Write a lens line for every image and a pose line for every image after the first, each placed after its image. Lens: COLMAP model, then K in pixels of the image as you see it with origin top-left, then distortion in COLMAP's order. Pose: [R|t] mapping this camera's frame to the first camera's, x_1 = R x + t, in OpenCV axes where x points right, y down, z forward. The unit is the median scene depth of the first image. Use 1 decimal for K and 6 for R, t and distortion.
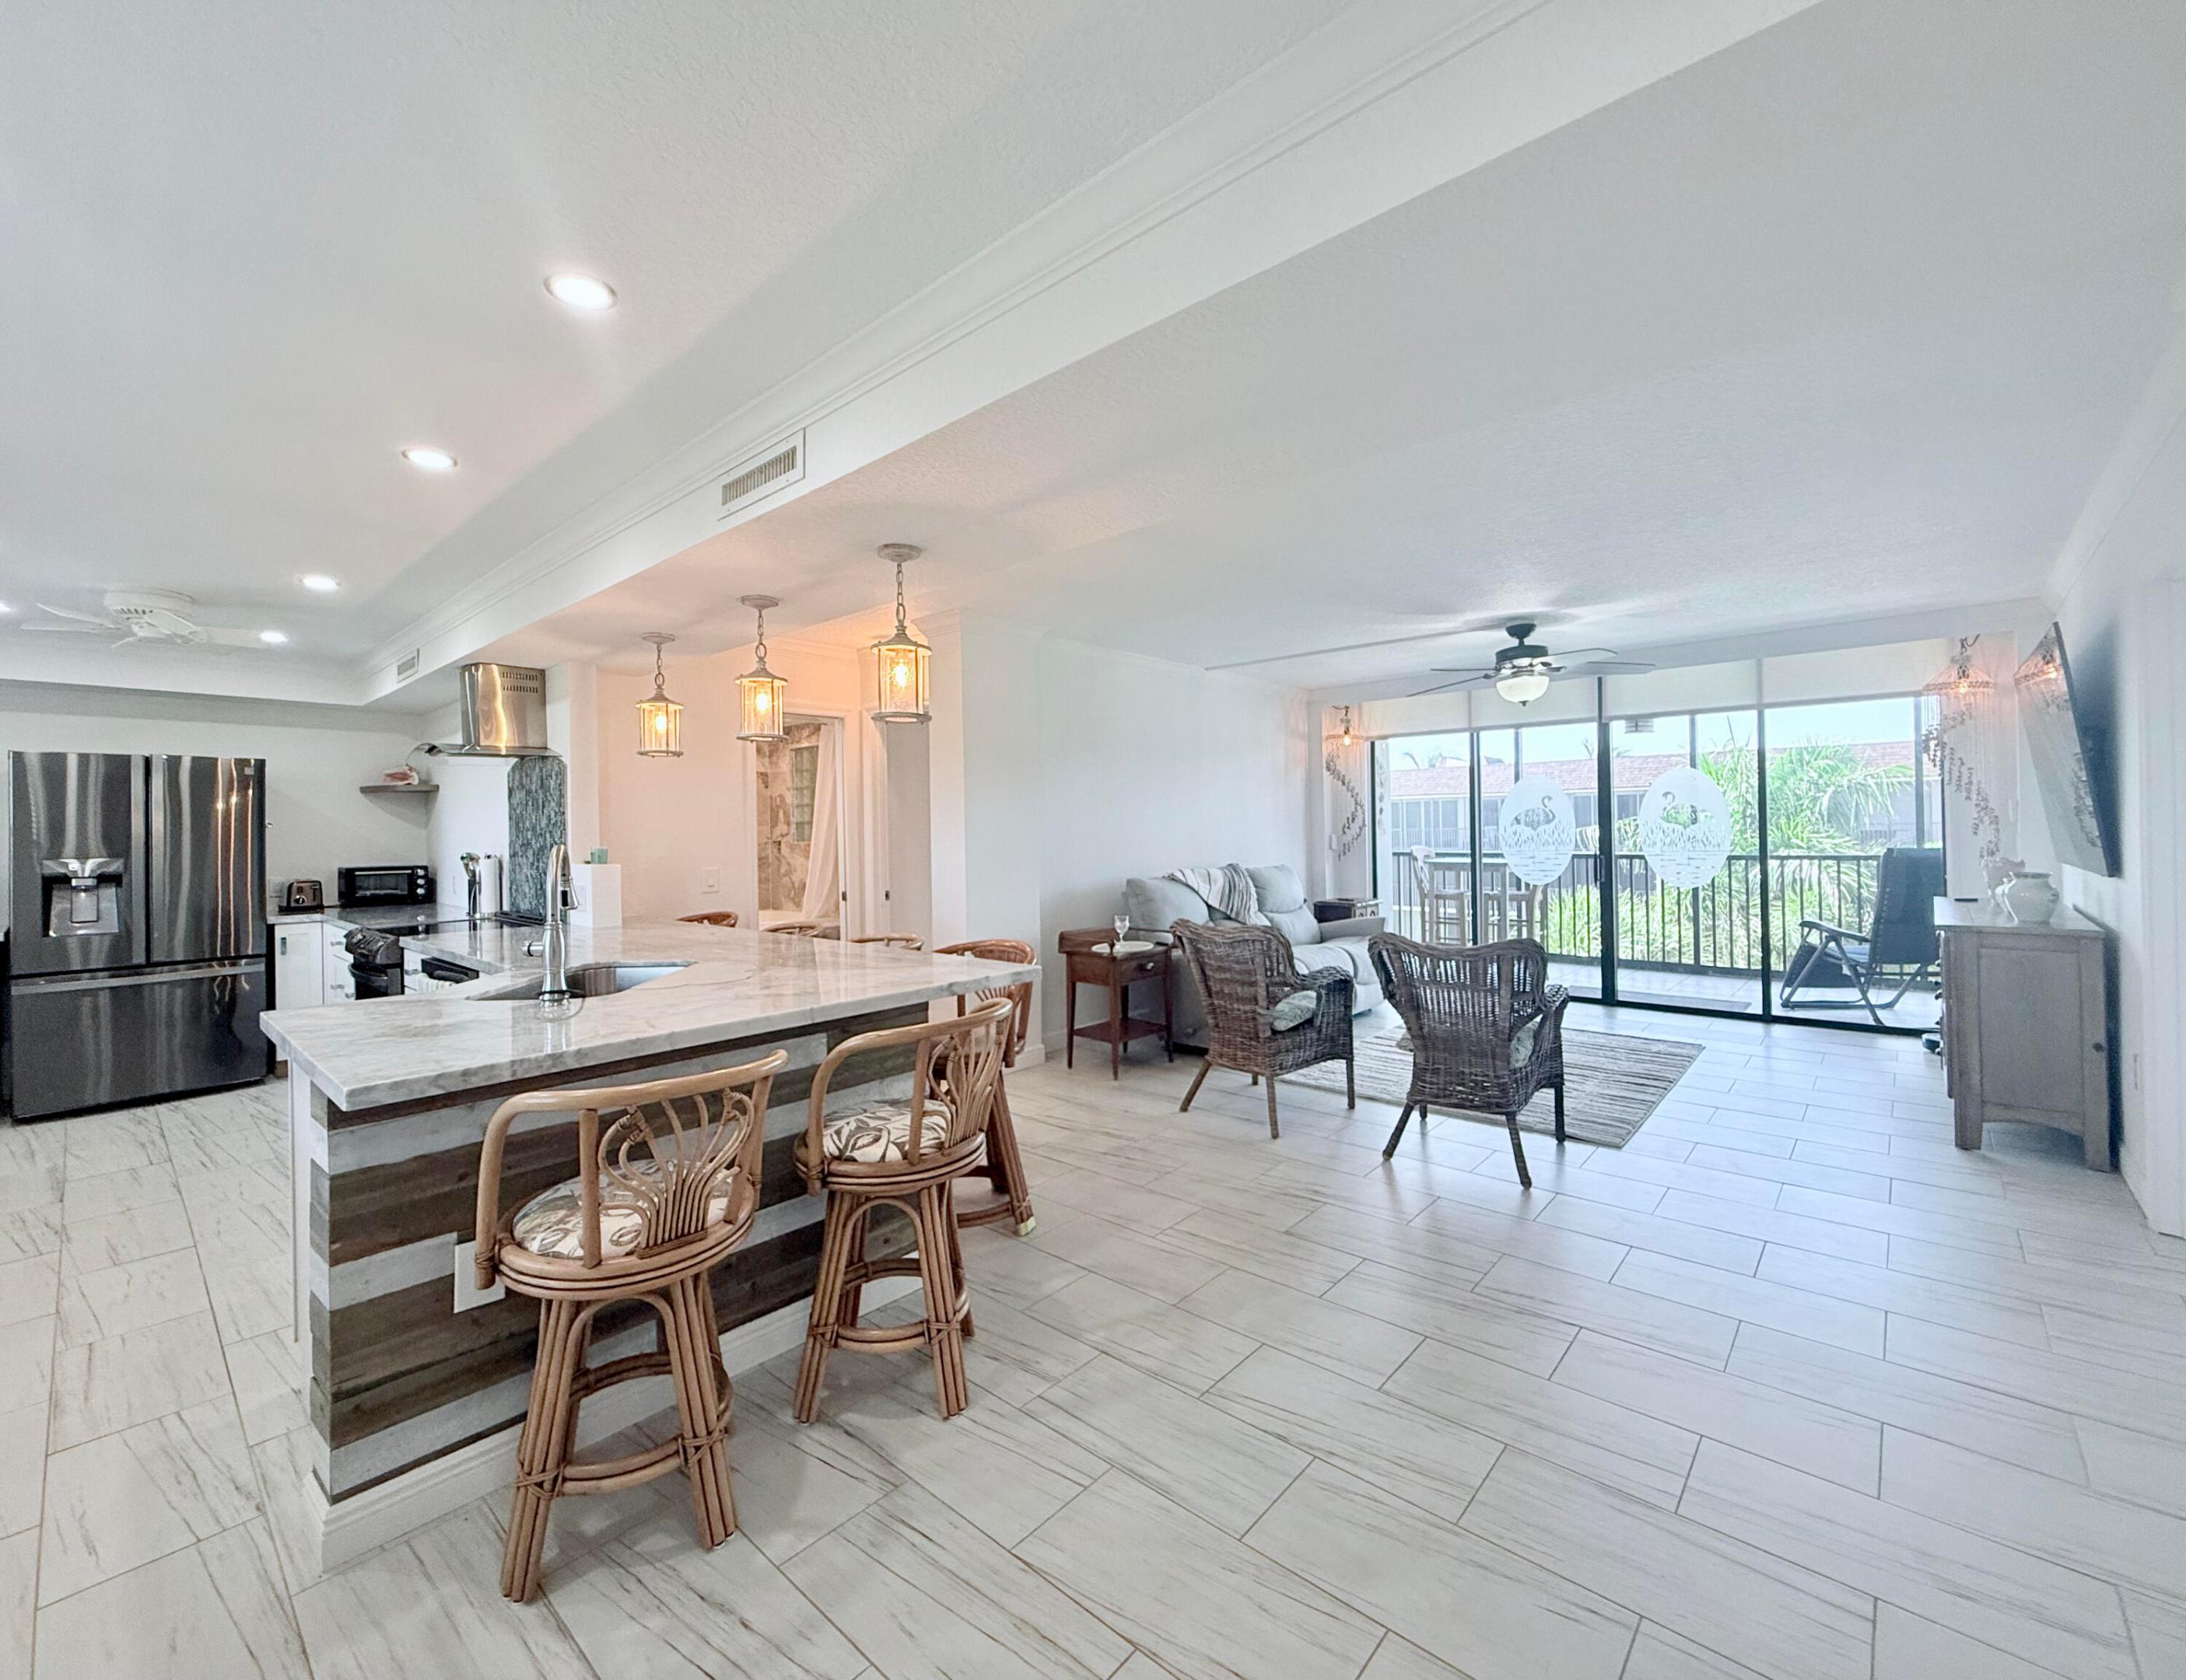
lens RADIAL K [[908.4, 0, 1085.3], [0, 908.4, 826.6], [0, 0, 1]] dist [0.000793, 0.000556]
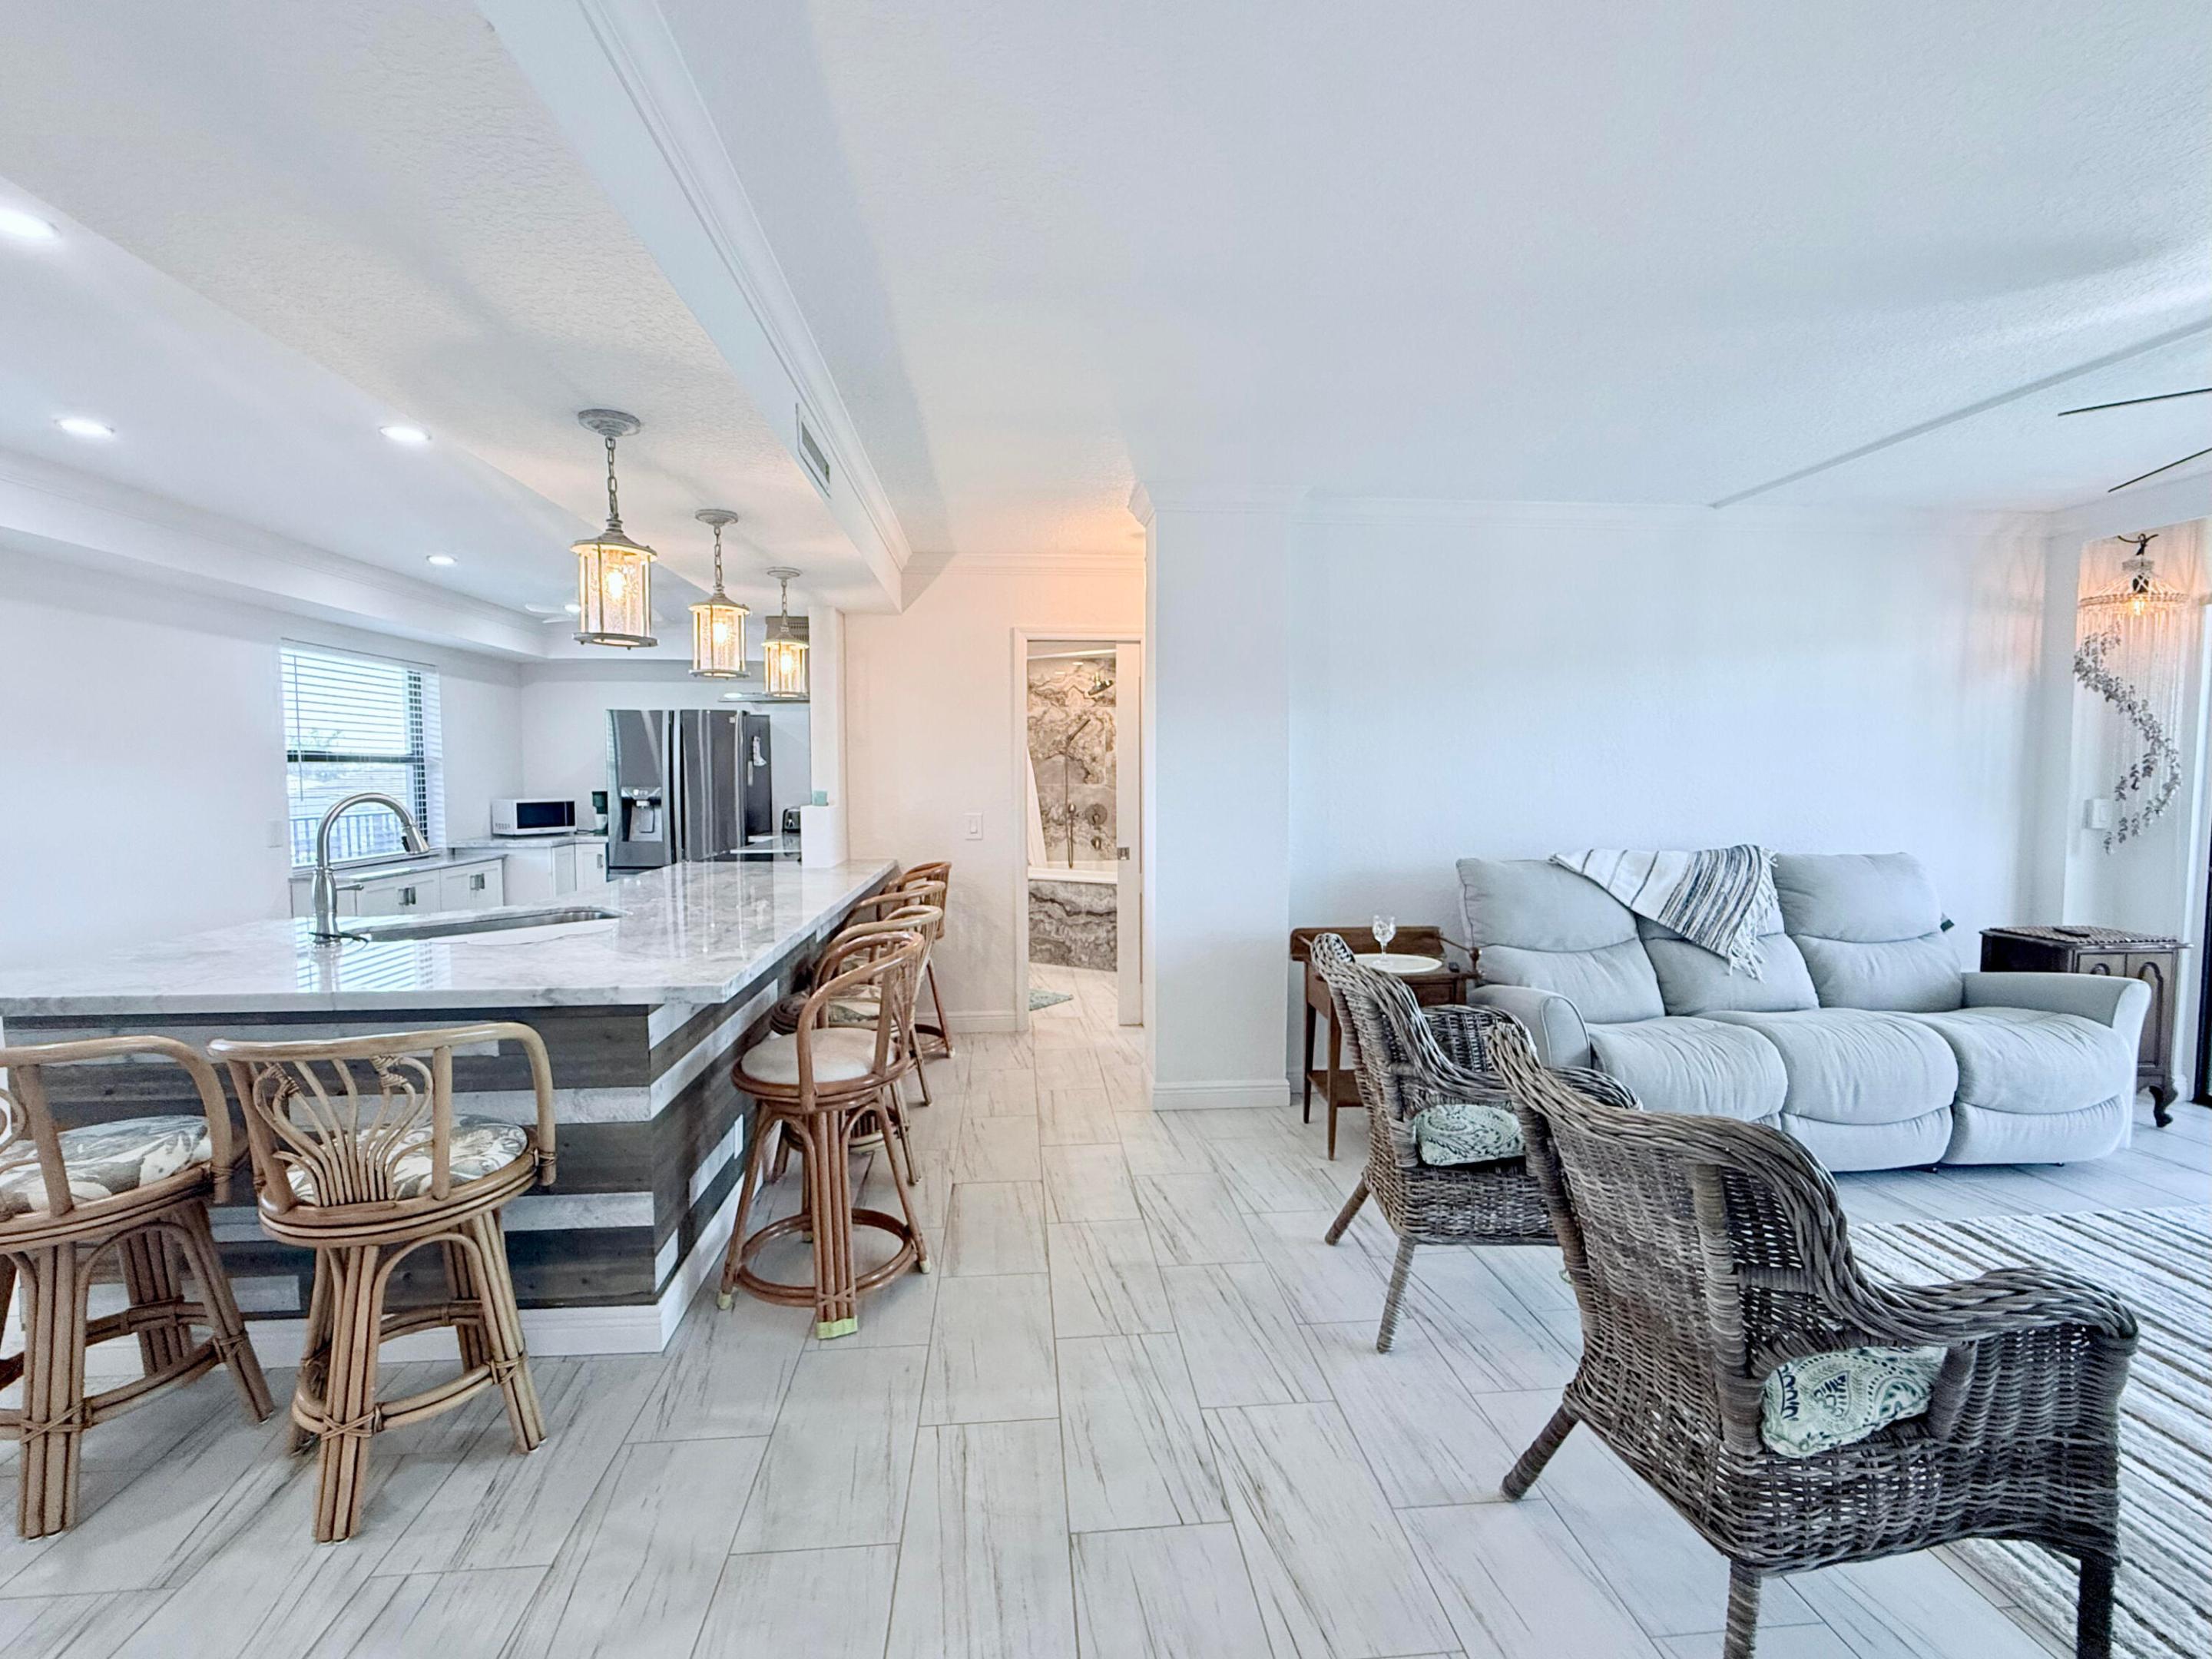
lens RADIAL K [[959.8, 0, 1090.5], [0, 959.8, 828.8], [0, 0, 1]] dist [0.000123, 0.000455]
pose [[0.727920, 0.056598, -0.683322, 0.598577], [-0.010207, 0.997371, 0.071737, -0.019153], [0.685586, -0.045244, 0.726584, 0.606723]]
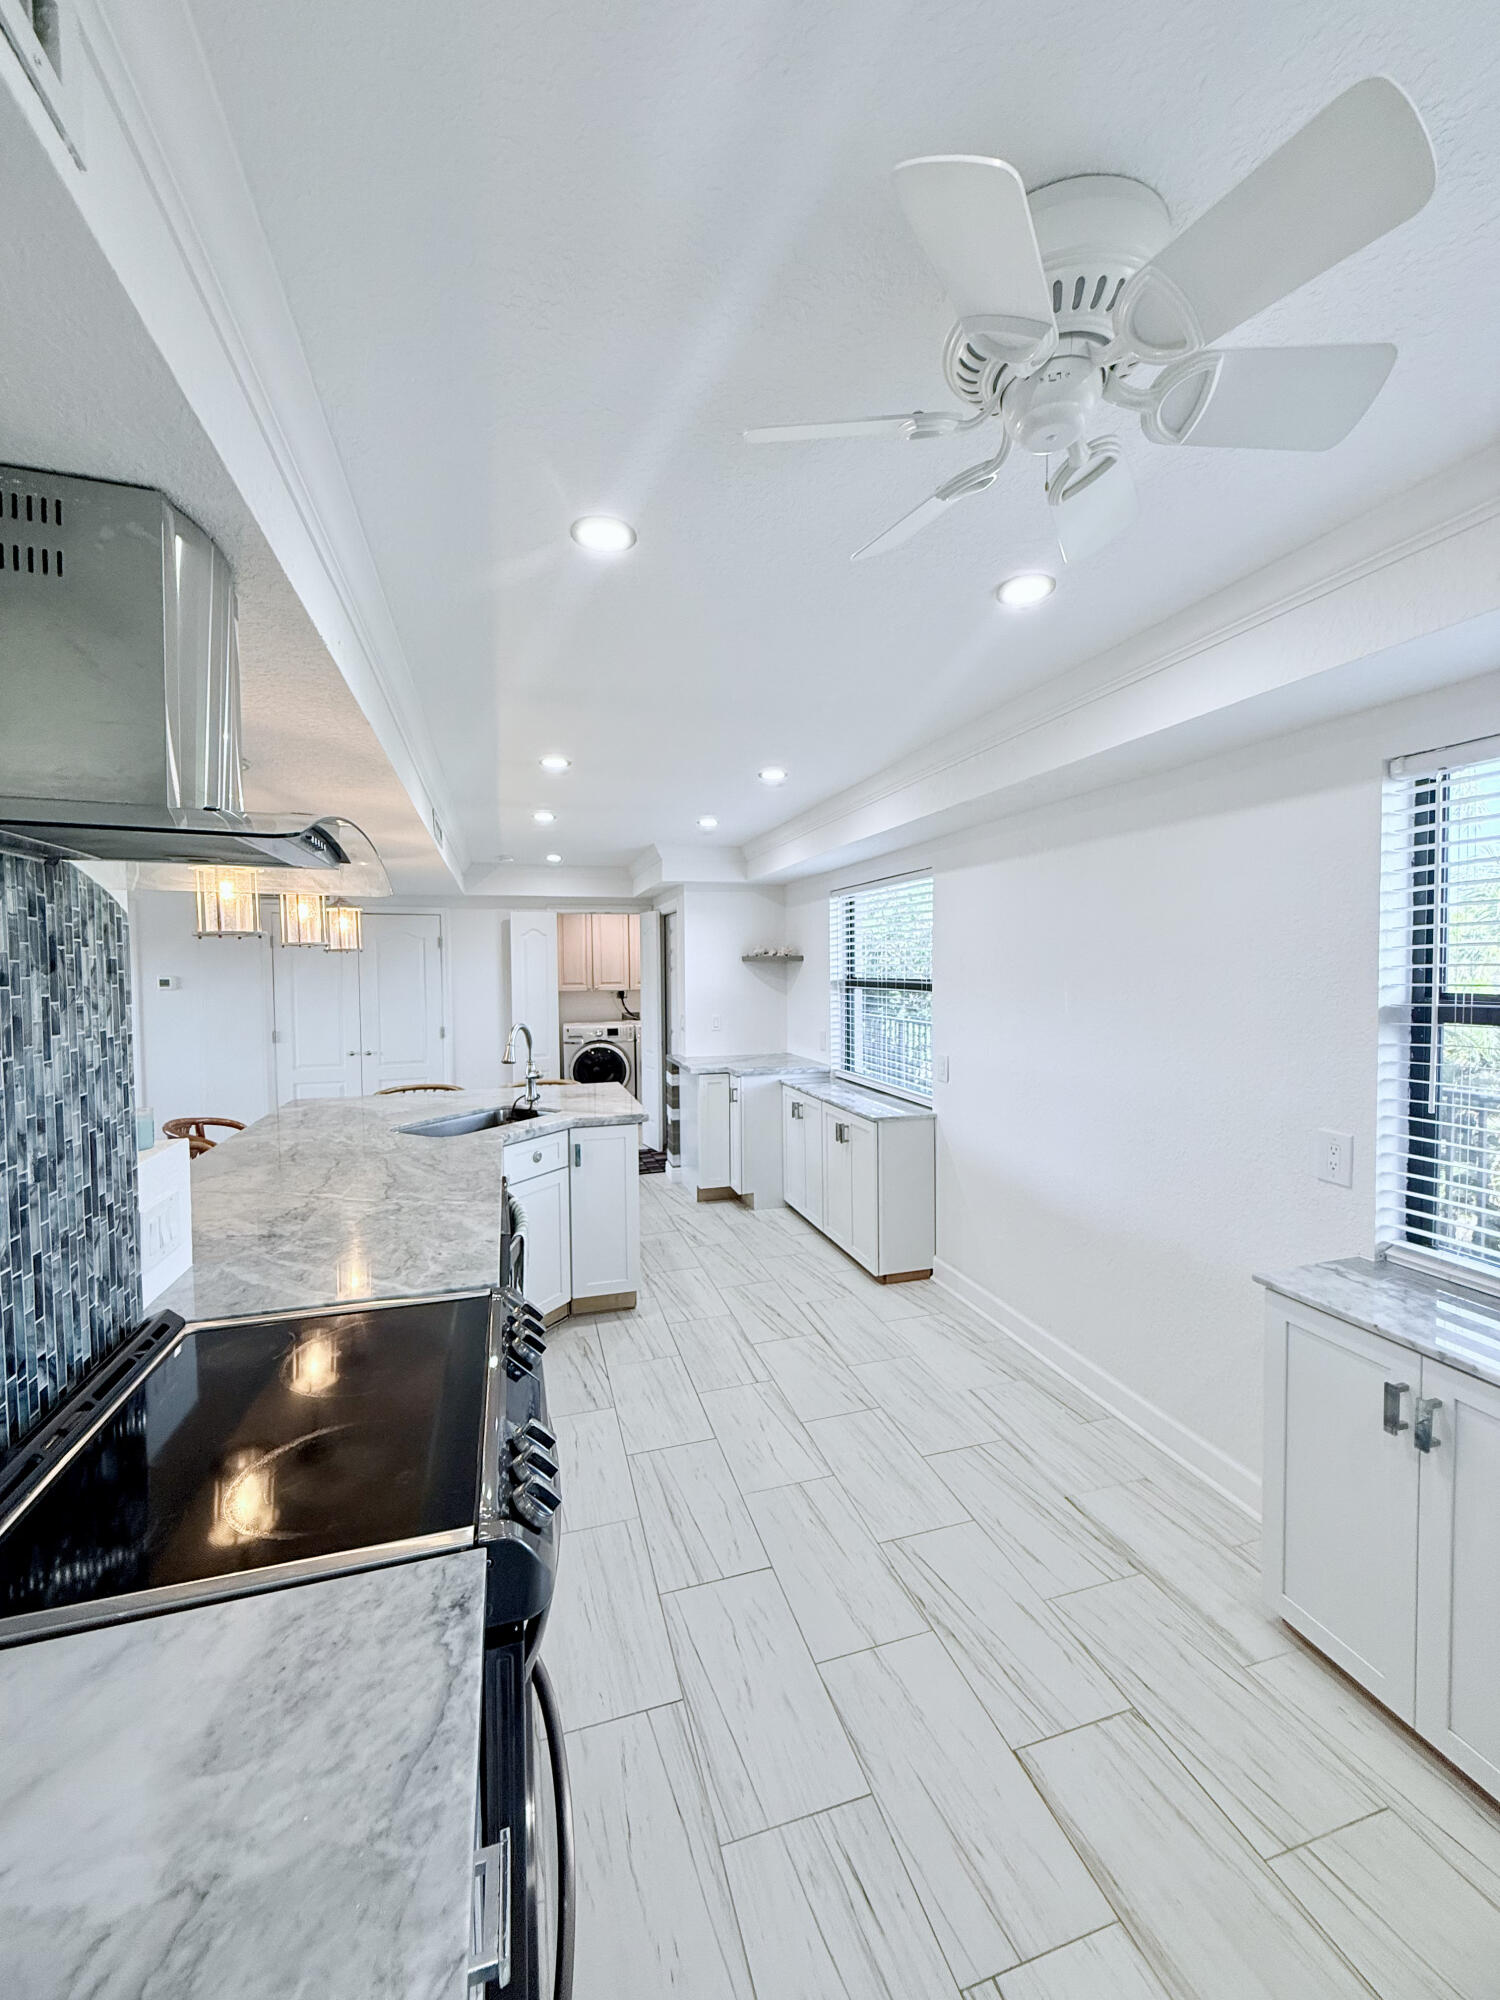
lens RADIAL K [[794.9, 0, 753.1], [0, 794.9, 994.5], [0, 0, 1]] dist [-0.001783, 0.000125]
pose [[-0.858735, 0.007493, 0.512365, -1.402196], [0.023671, 0.999406, 0.025059, -0.051952], [-0.511872, 0.033647, -0.858402, 1.660620]]
